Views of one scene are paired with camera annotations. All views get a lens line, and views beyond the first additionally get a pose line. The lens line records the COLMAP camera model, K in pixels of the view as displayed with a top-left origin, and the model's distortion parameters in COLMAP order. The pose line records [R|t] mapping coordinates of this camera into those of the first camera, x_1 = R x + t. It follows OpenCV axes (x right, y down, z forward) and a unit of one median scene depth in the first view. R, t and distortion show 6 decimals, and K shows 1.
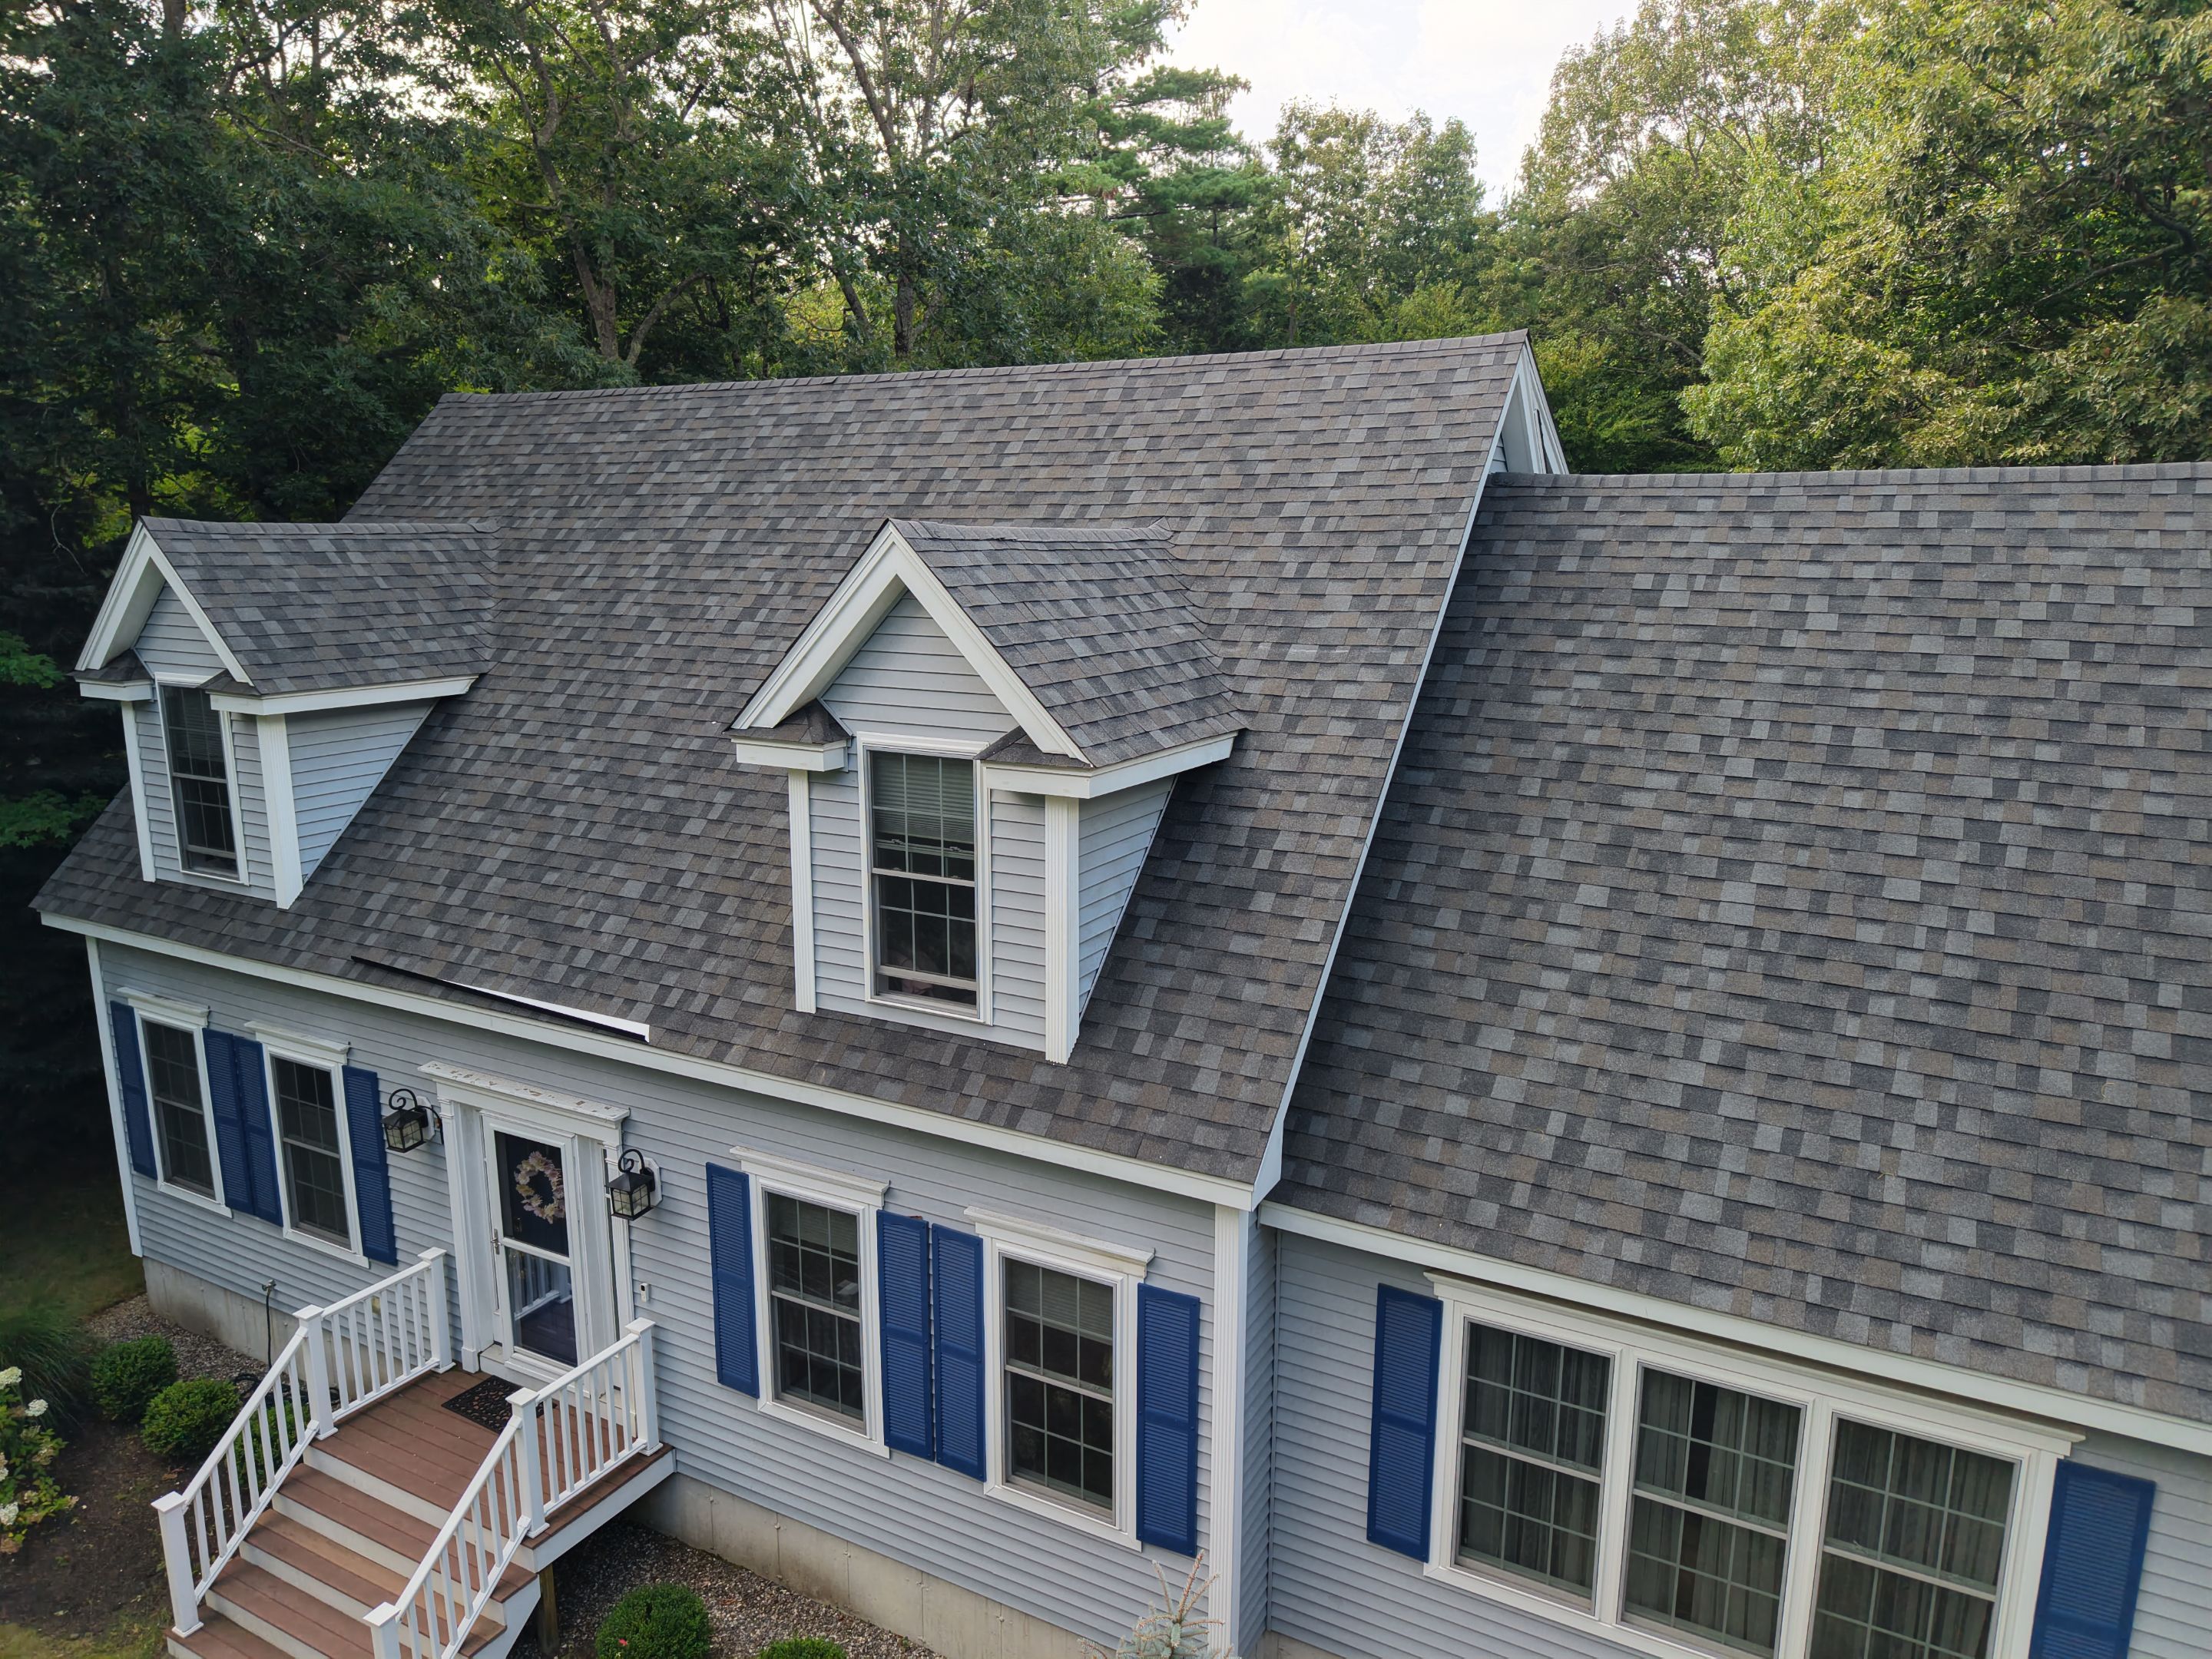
lens RADIAL K [[1462.0, 0, 1116.9], [0, 1462.0, 833.2], [0, 0, 1]] dist [0.013799, -0.013941]
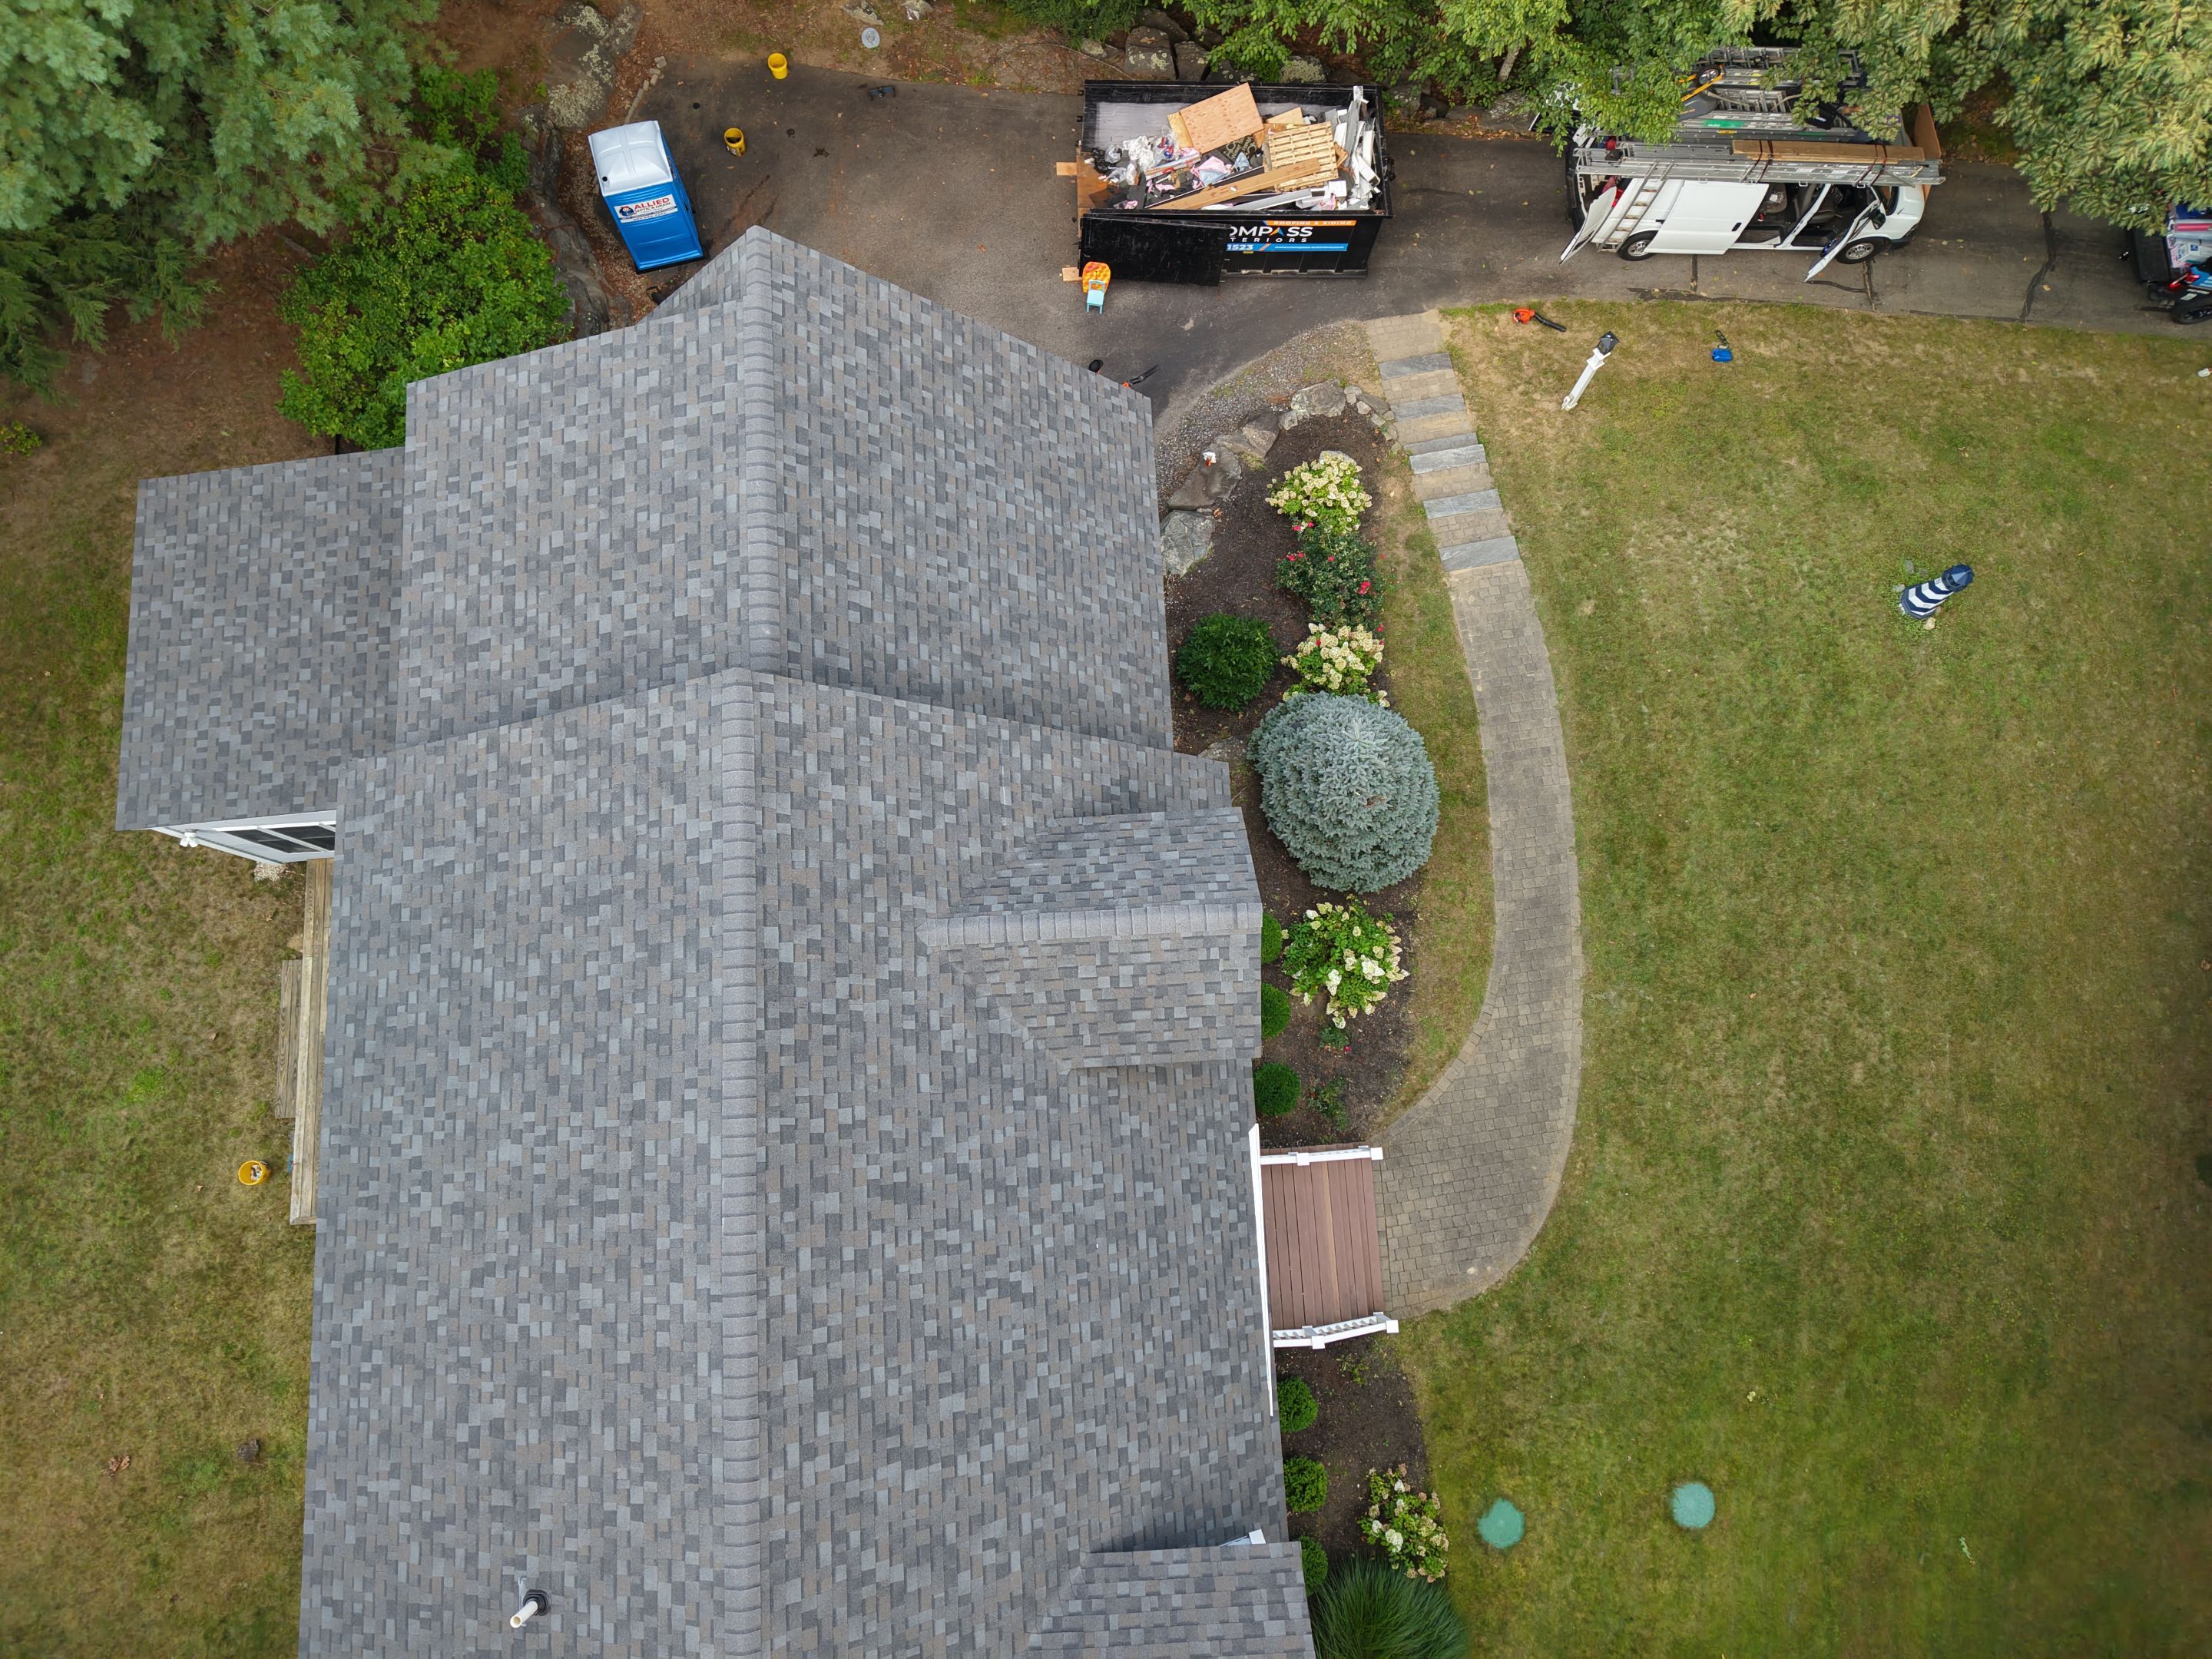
lens RADIAL K [[1479.7, 0, 1115.0], [0, 1479.7, 835.0], [0, 0, 1]] dist [0.012933, -0.007079]
pose [[-0.527646, -0.834710, 0.157636, -0.195763], [0.173163, 0.075983, 0.981958, -1.483141], [-0.831628, 0.545423, 0.104449, 0.680676]]
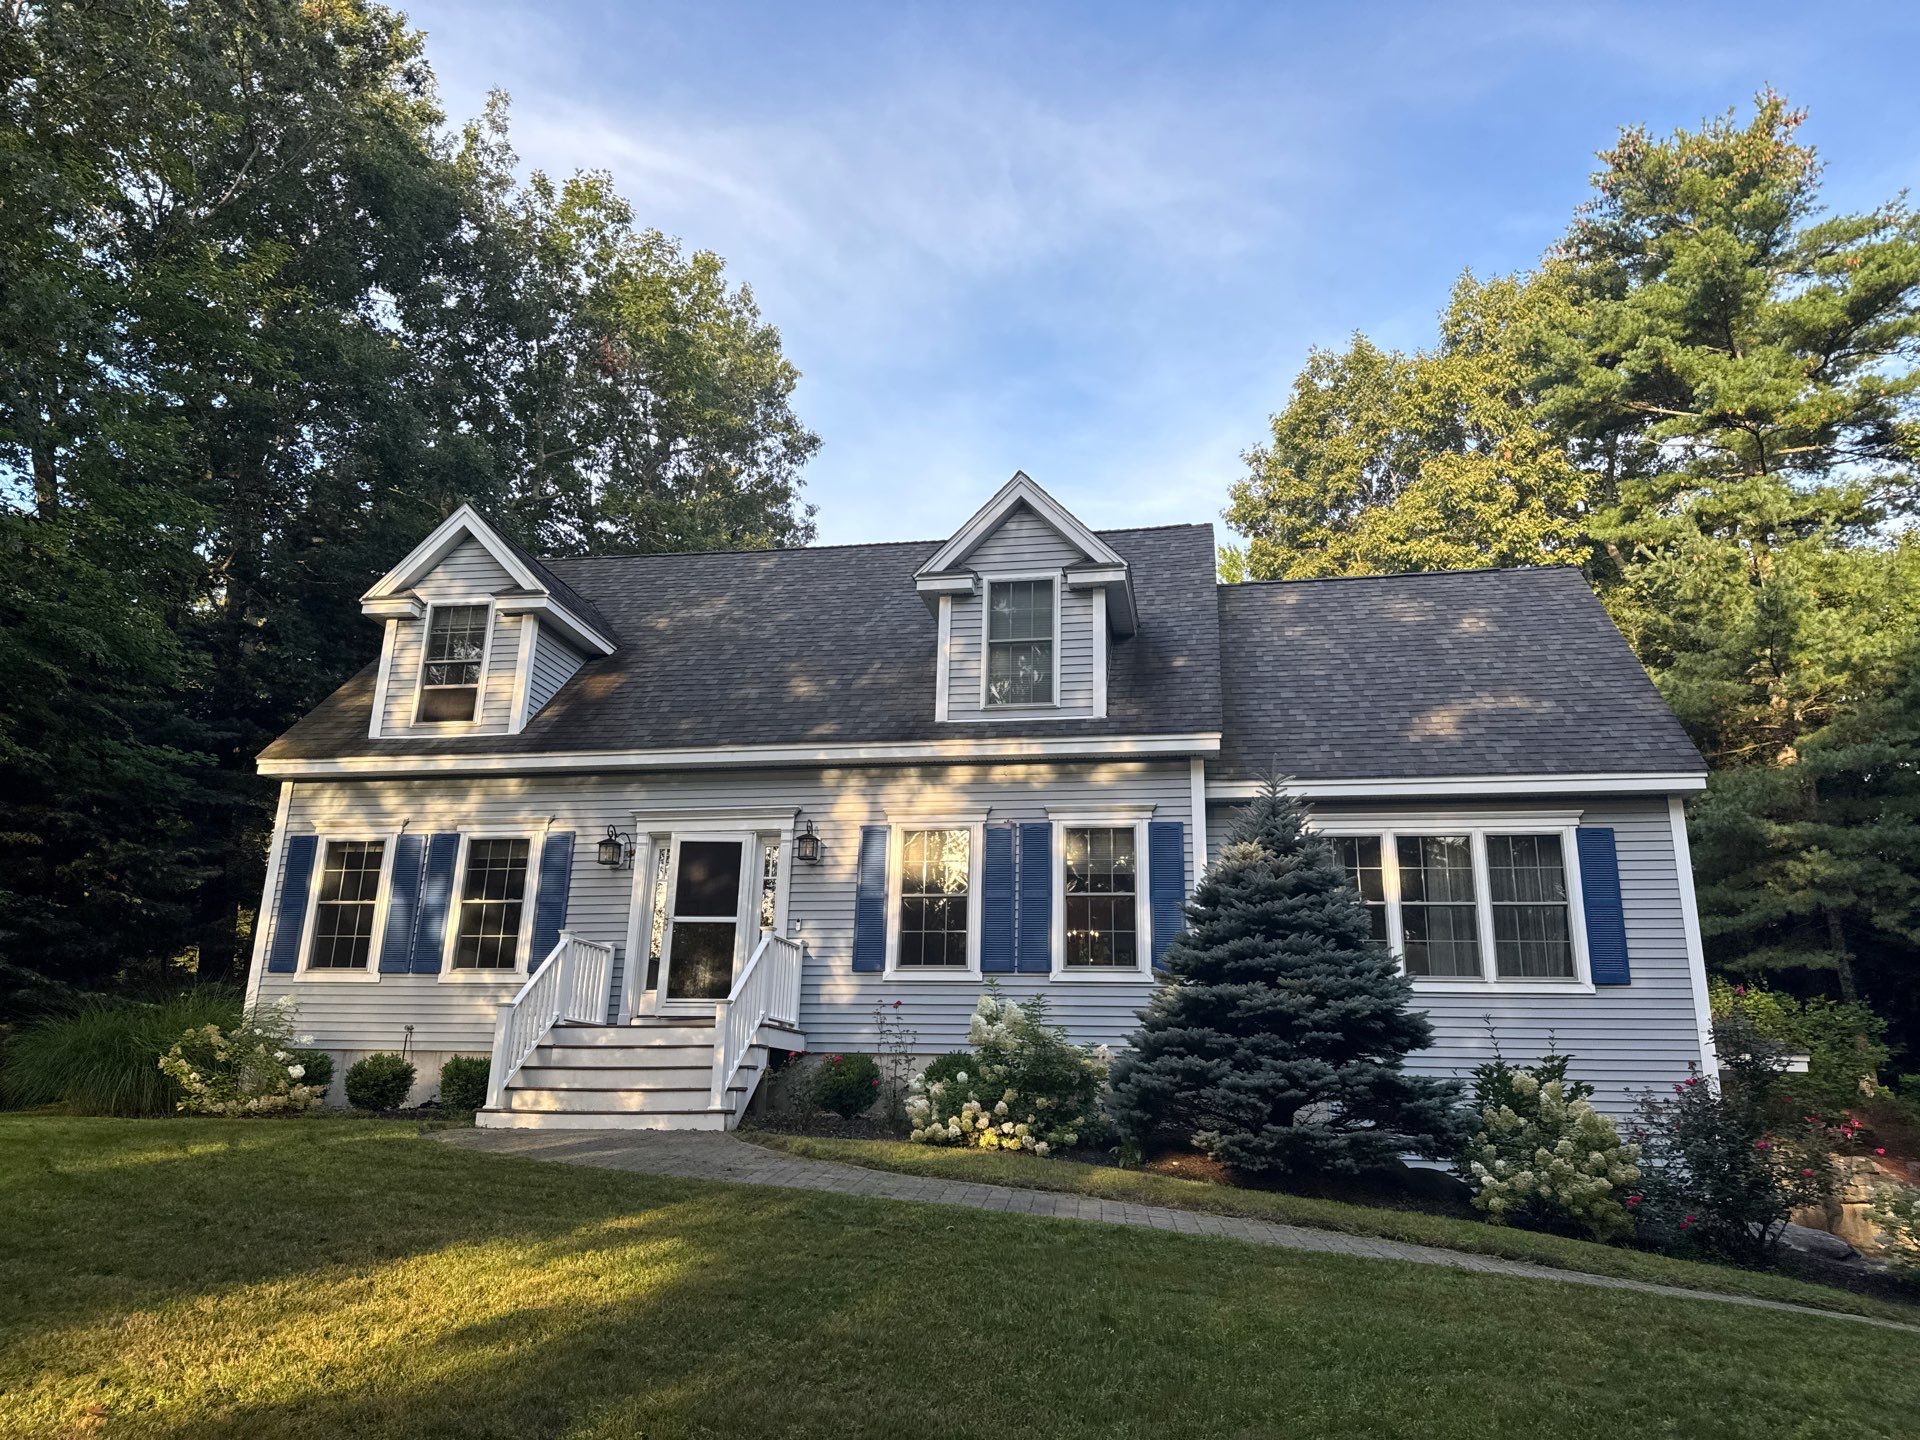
lens RADIAL K [[1366.5, 0, 960.0], [0, 1366.5, 720.0], [0, 0, 1]] dist [0.120861, -0.283499]
pose [[0.949047, 0.111346, 0.294808, -0.602415], [0.042609, 0.881570, -0.470127, 0.802822], [-0.312240, 0.458734, 0.831907, -0.378653]]
